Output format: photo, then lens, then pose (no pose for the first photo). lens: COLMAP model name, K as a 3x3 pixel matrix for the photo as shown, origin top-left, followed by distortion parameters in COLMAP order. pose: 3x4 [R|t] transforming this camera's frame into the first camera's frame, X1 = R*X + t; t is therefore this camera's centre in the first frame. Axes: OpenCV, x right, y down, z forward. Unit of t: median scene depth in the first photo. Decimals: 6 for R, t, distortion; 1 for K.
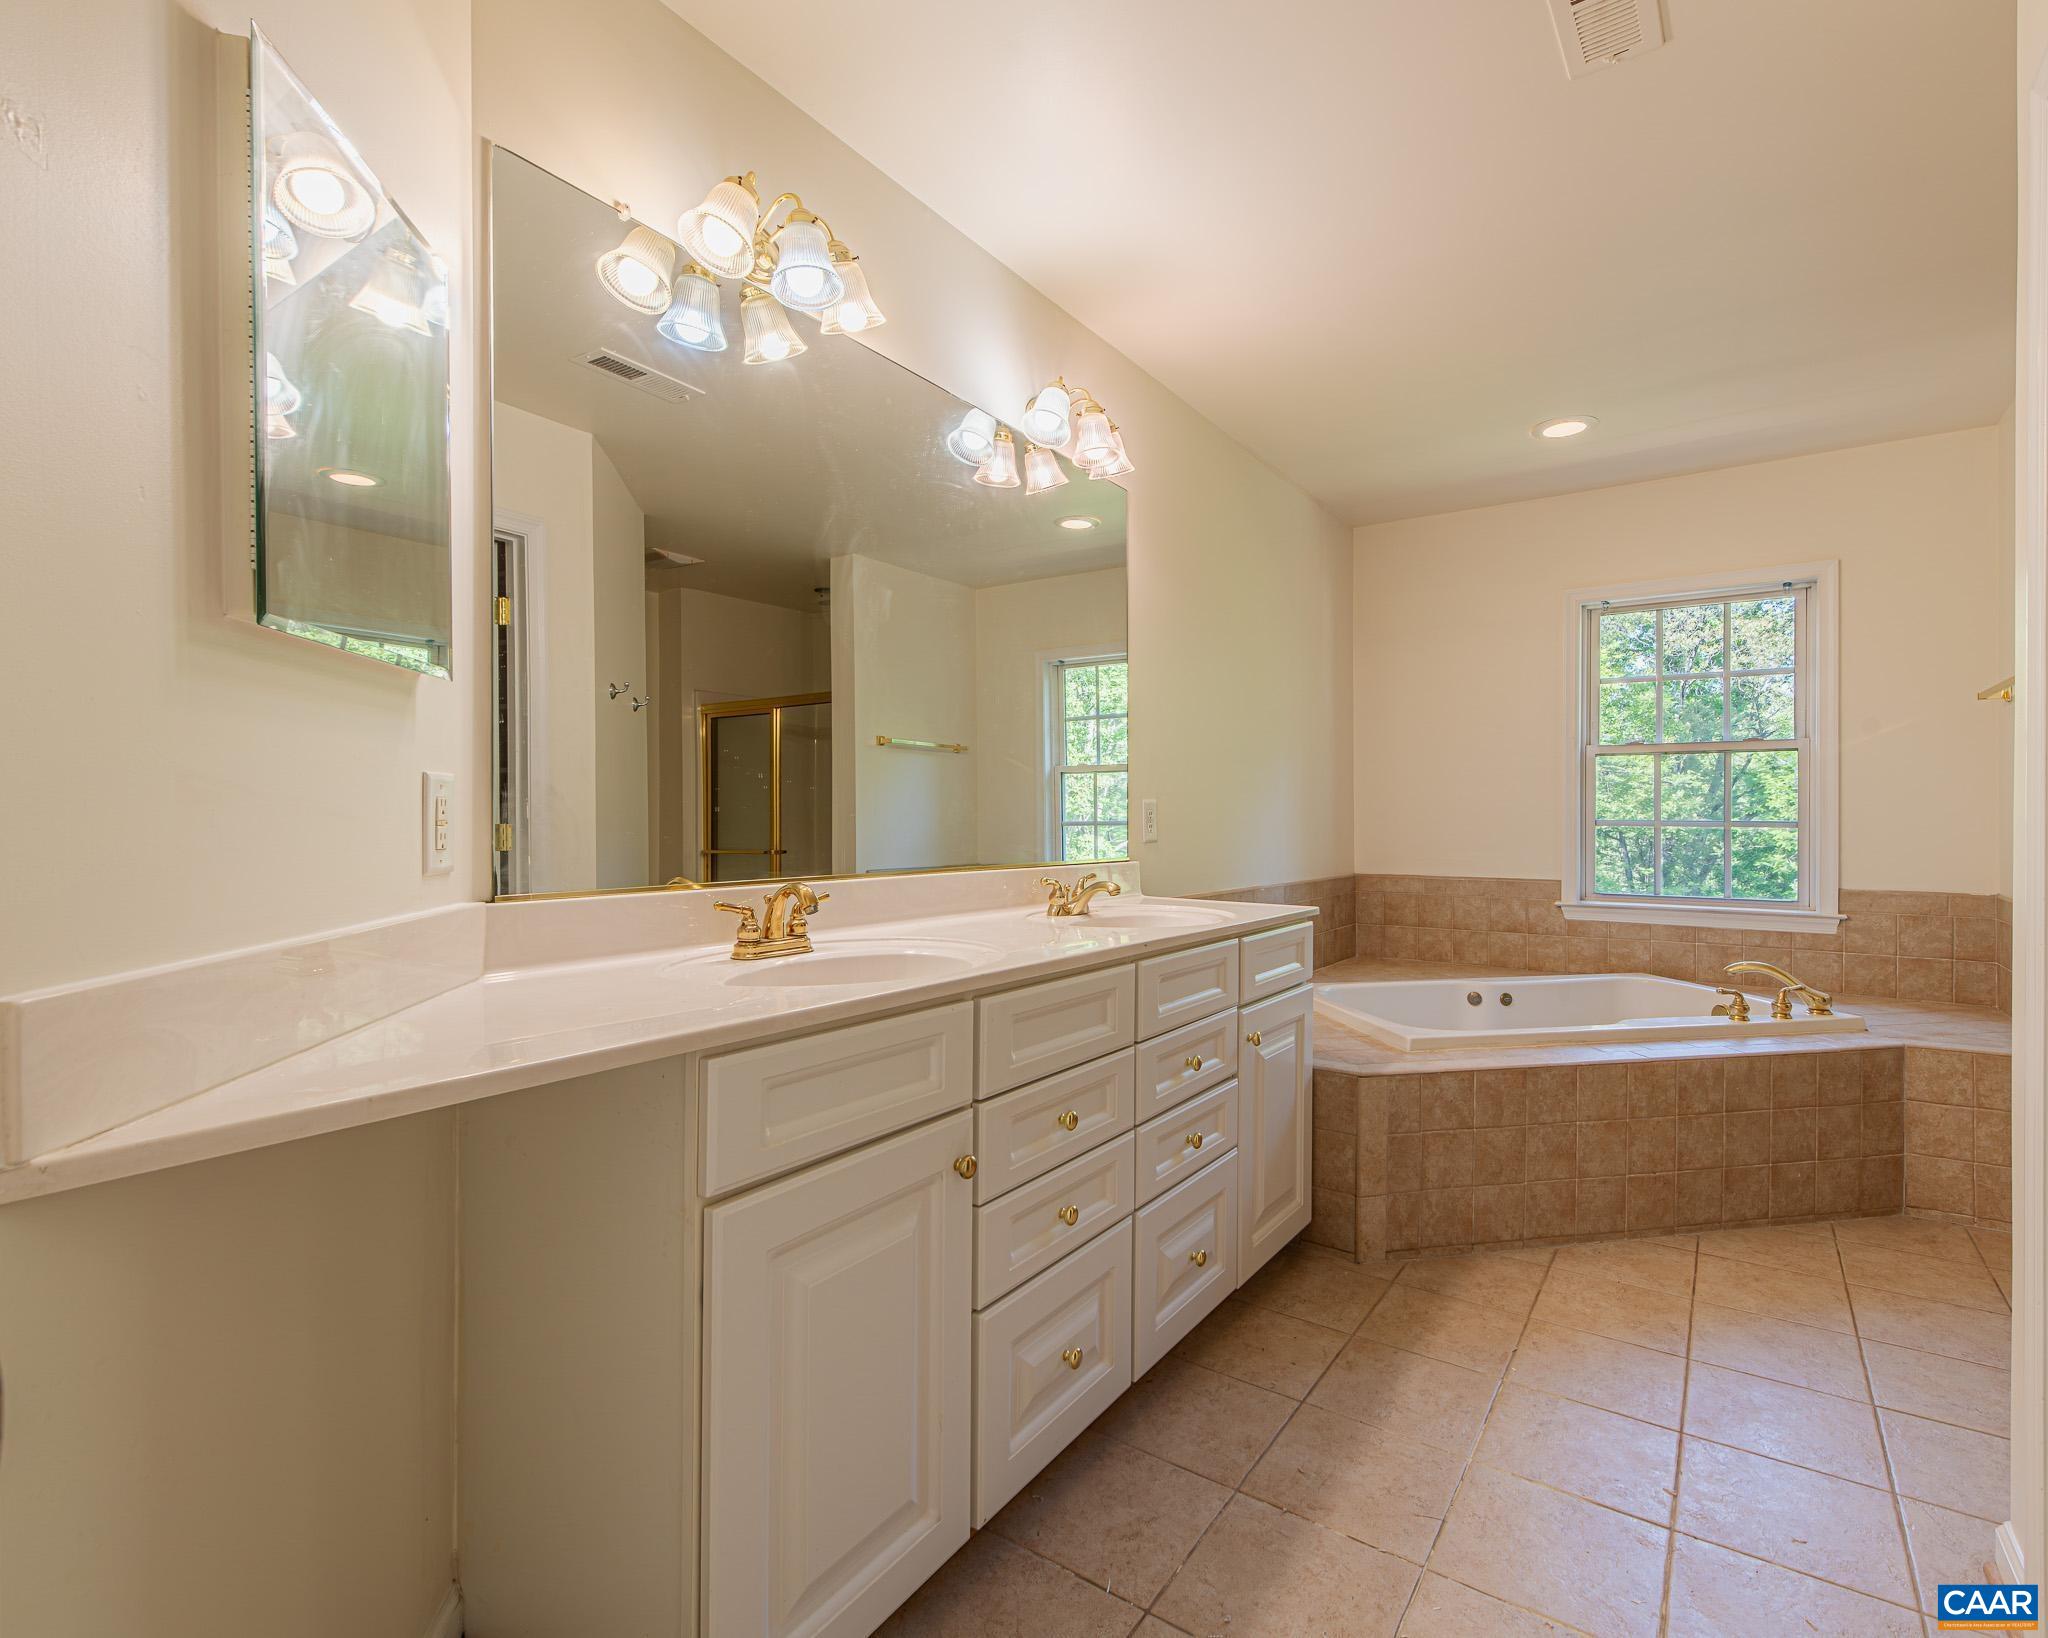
lens RADIAL K [[1005.8, 0, 1069.3], [0, 1005.8, 815.8], [0, 0, 1]] dist [0.014485, -0.009299]
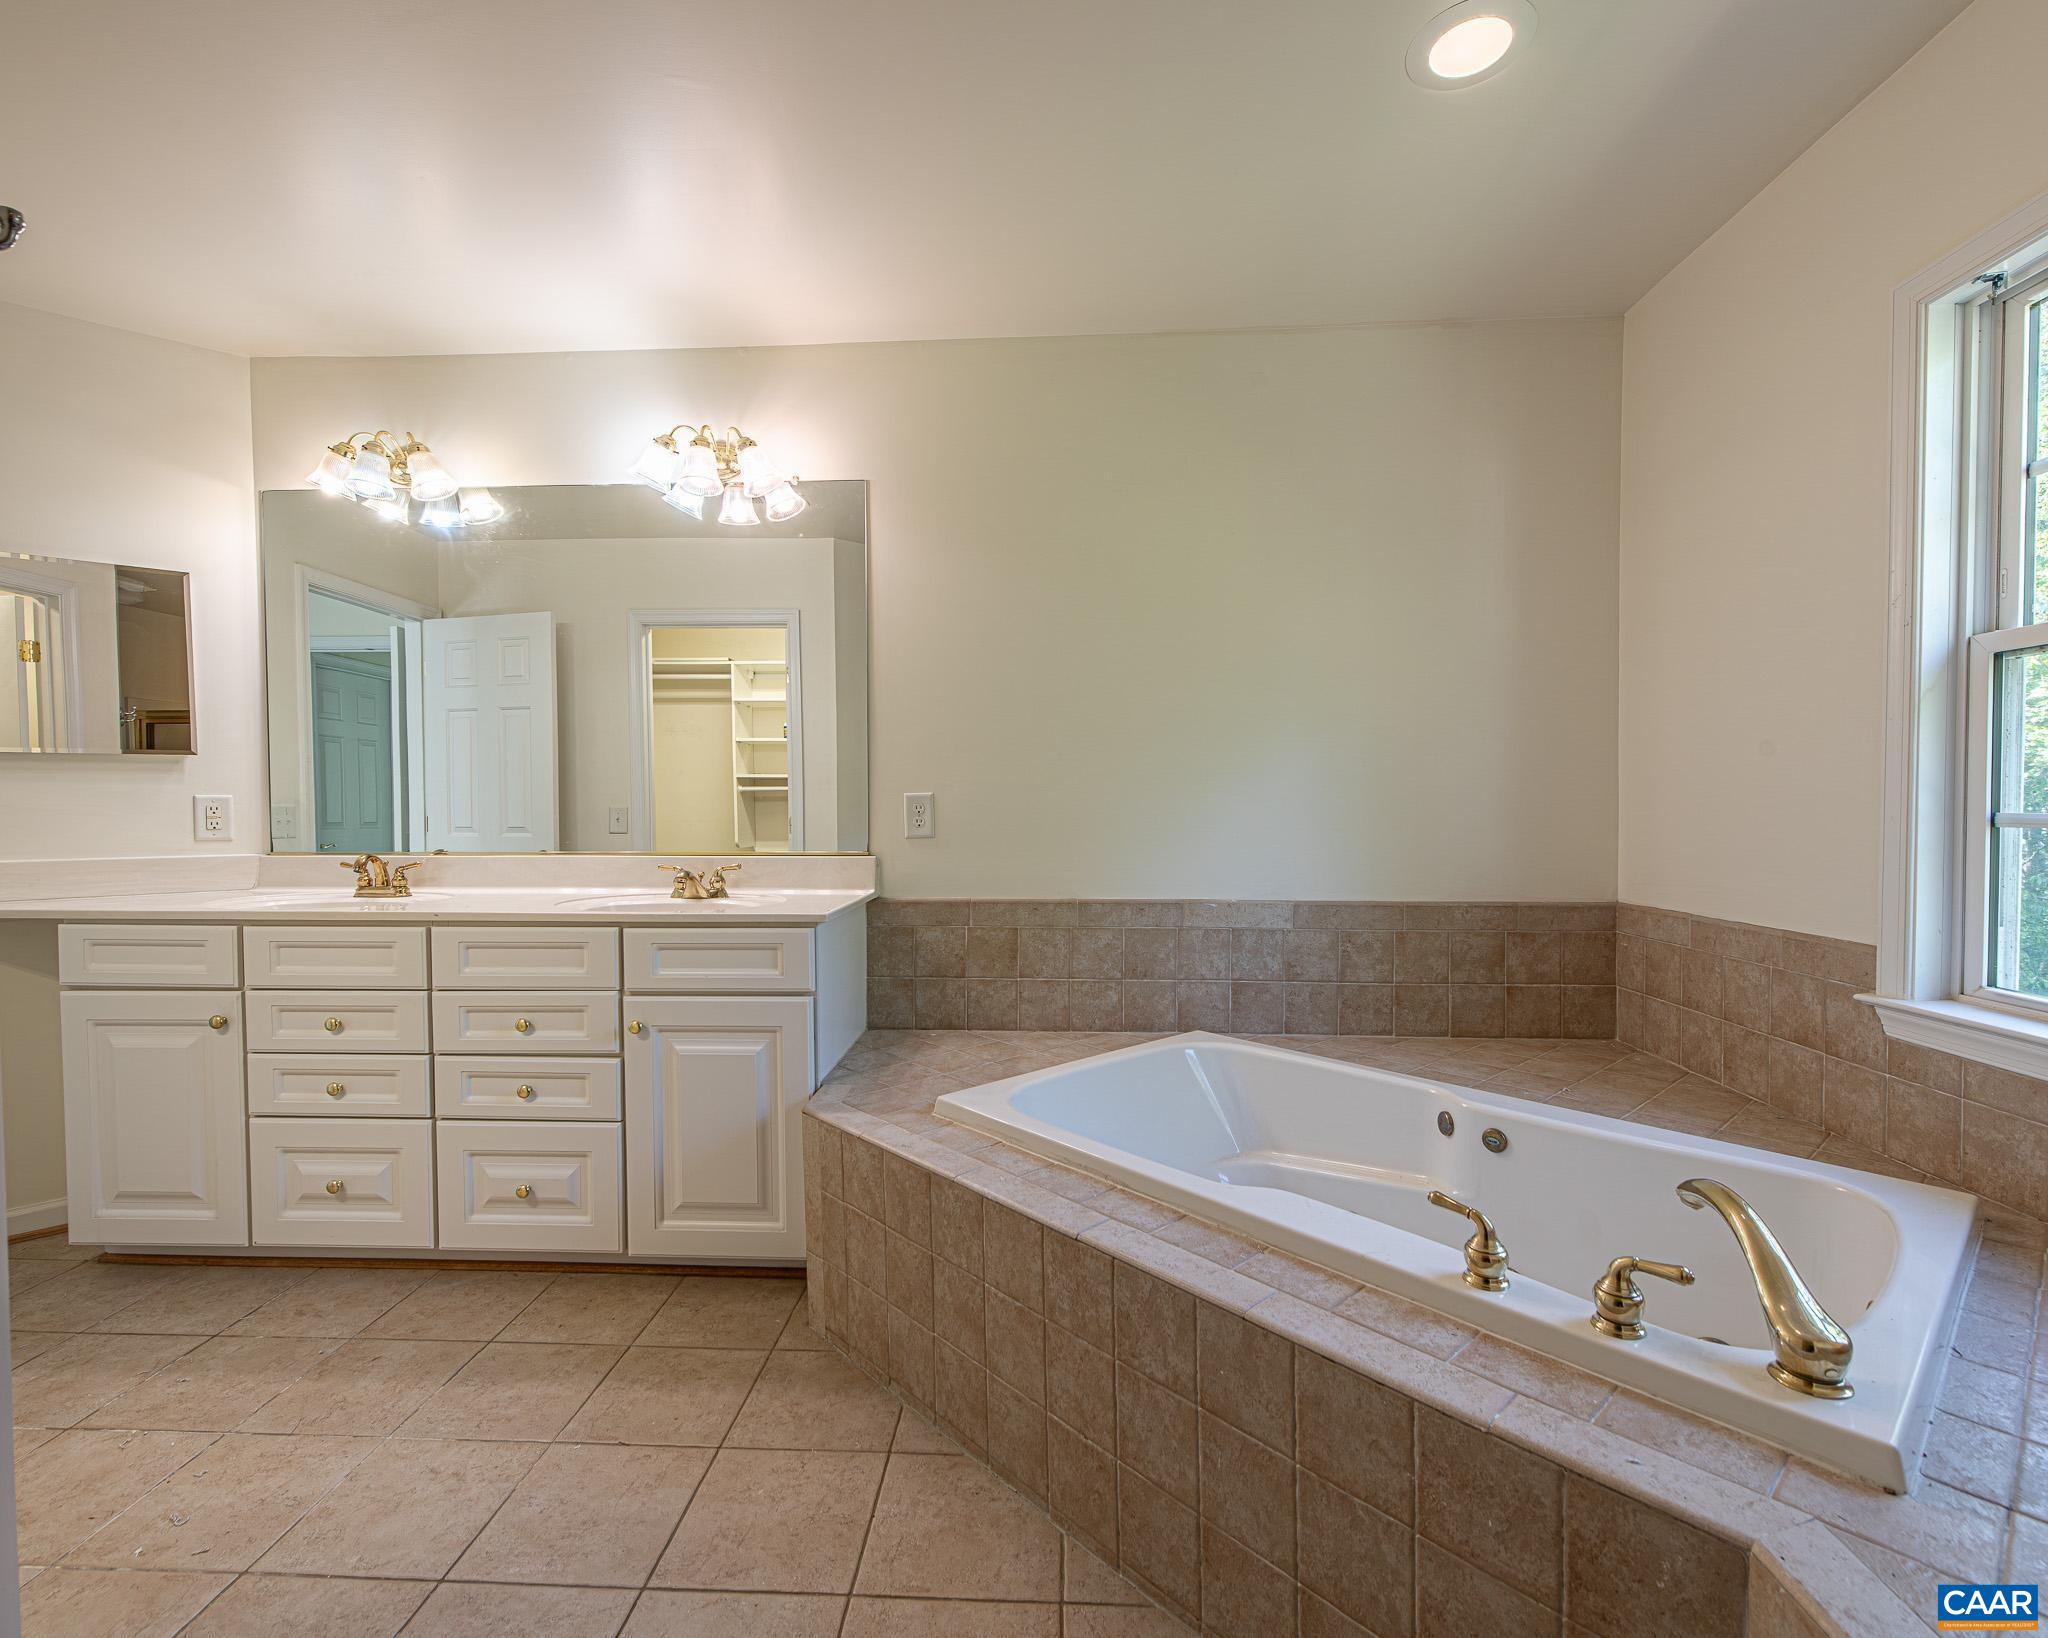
lens RADIAL K [[959.7, 0, 1014.3], [0, 959.7, 829.2], [0, 0, 1]] dist [0.020028, -0.009005]
pose [[0.501537, 0.015349, -0.865000, 0.765175], [0.007319, 0.999732, 0.021984, -0.000863], [0.865105, -0.017357, 0.501290, 0.521310]]
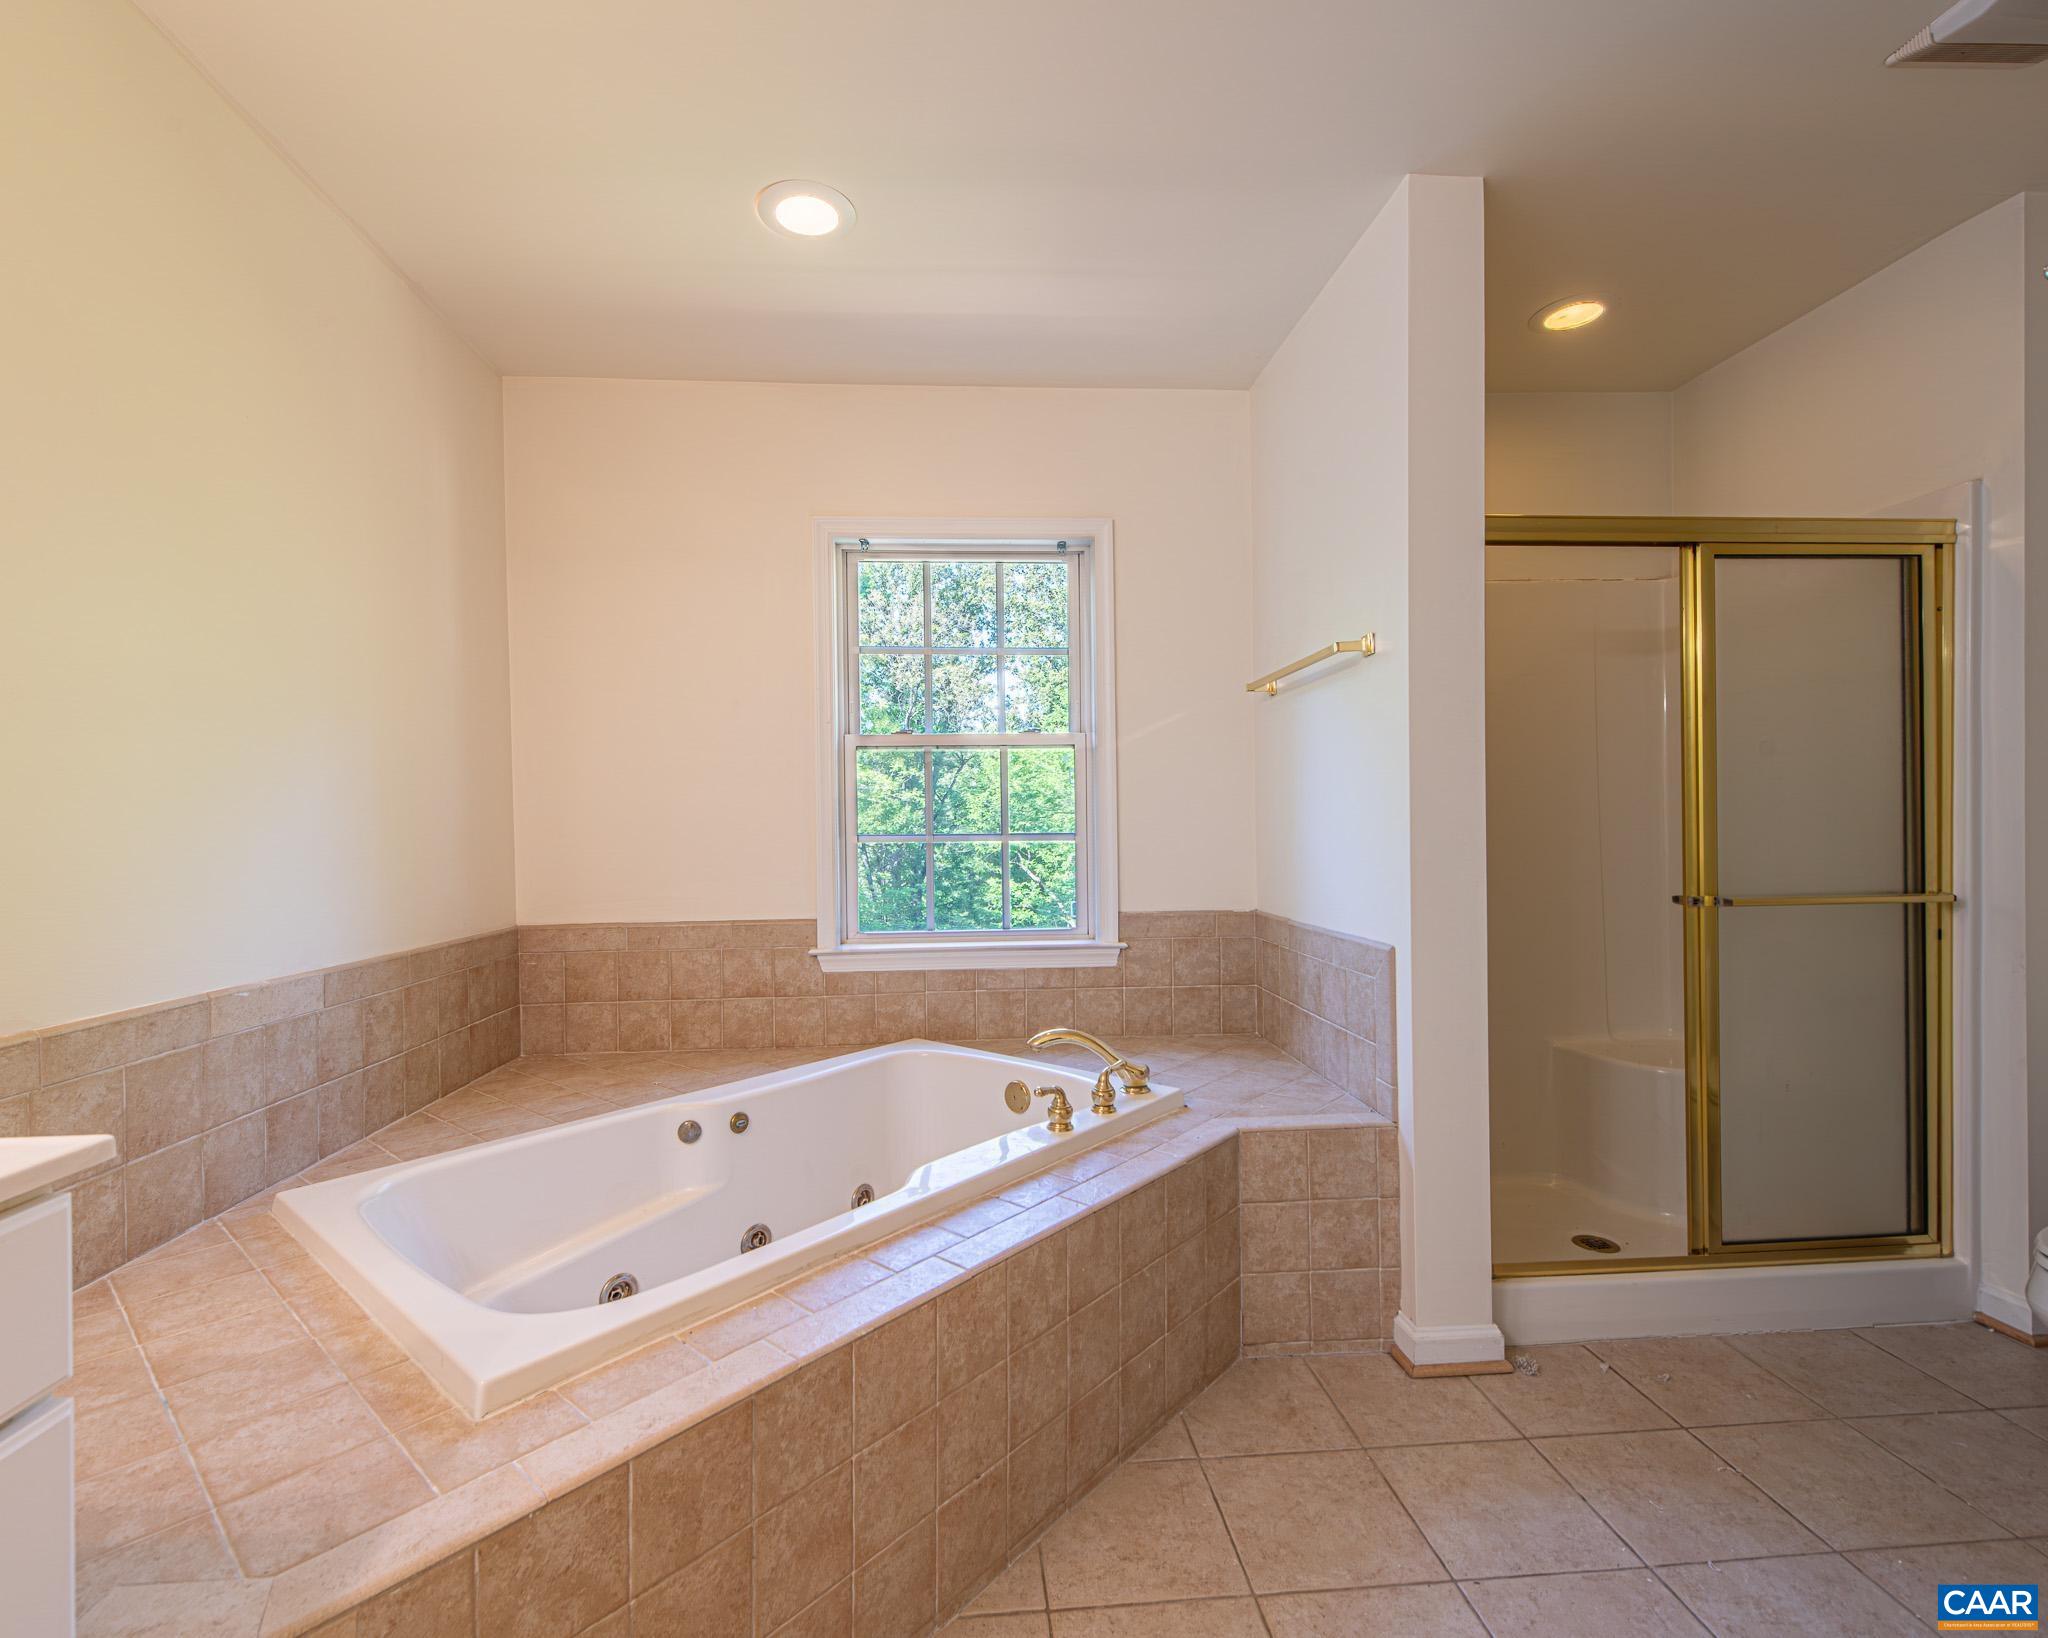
lens RADIAL K [[959.7, 0, 1014.3], [0, 959.7, 829.2], [0, 0, 1]] dist [0.020028, -0.009005]
pose [[0.790856, -0.013907, 0.611844, 0.206478], [0.014375, 0.999888, 0.004146, -0.001409], [-0.611834, 0.005516, 0.790967, 0.424270]]
